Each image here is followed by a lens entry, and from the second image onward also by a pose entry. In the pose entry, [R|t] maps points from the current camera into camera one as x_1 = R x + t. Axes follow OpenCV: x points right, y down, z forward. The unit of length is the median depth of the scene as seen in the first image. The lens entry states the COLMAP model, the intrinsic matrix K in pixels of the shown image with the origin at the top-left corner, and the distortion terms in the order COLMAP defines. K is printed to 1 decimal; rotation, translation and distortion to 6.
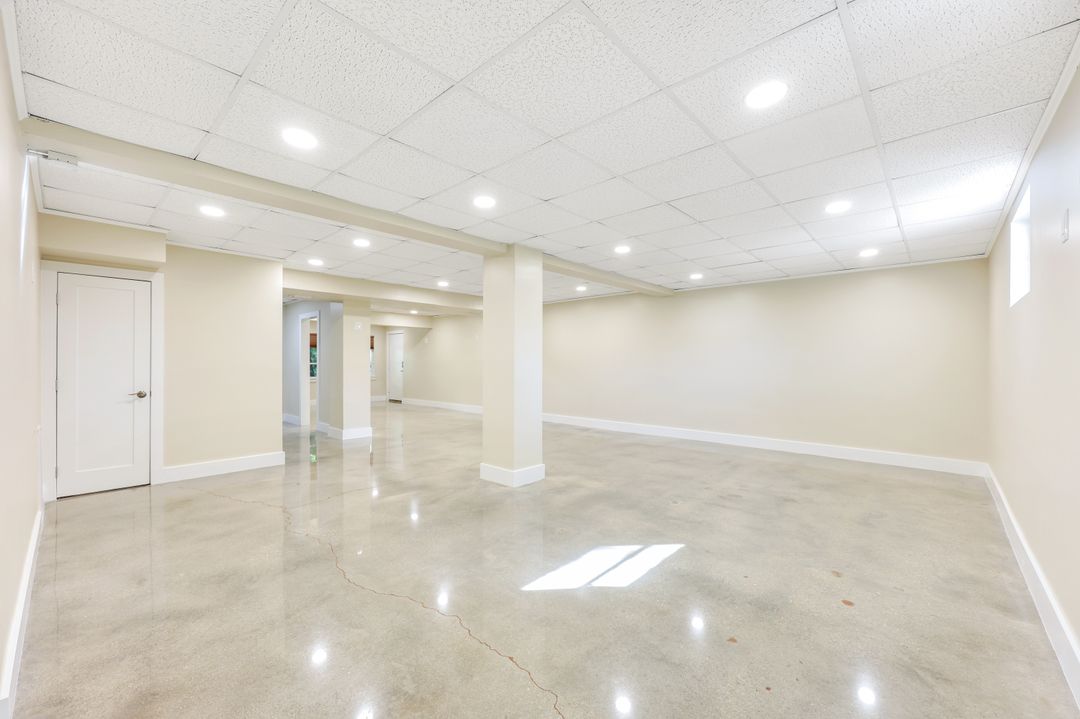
lens RADIAL K [[433.8, 0, 539.2], [0, 433.8, 359.7], [0, 0, 1]] dist [-0.000192, -0.000670]
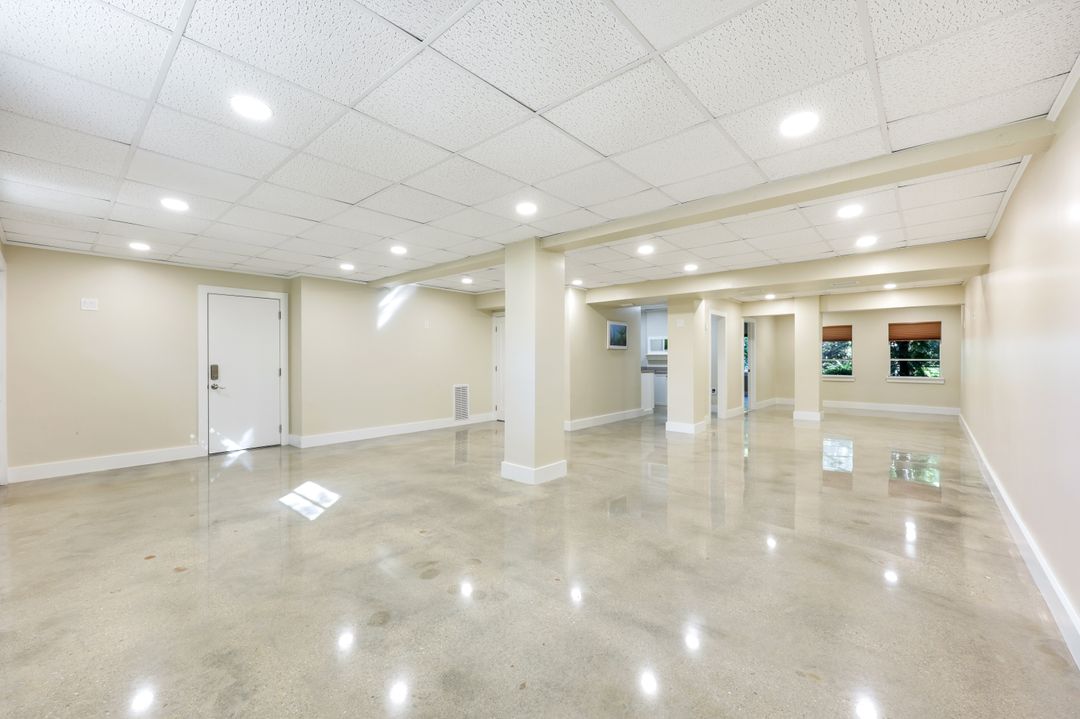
lens RADIAL K [[433.8, 0, 539.4], [0, 433.8, 357.7], [0, 0, 1]] dist [-0.000192, -0.000670]
pose [[0.016514, -0.002365, -0.999861, 1.229414], [0.004976, 0.999985, -0.002283, 0.004667], [0.999851, -0.004938, 0.016526, 1.308878]]
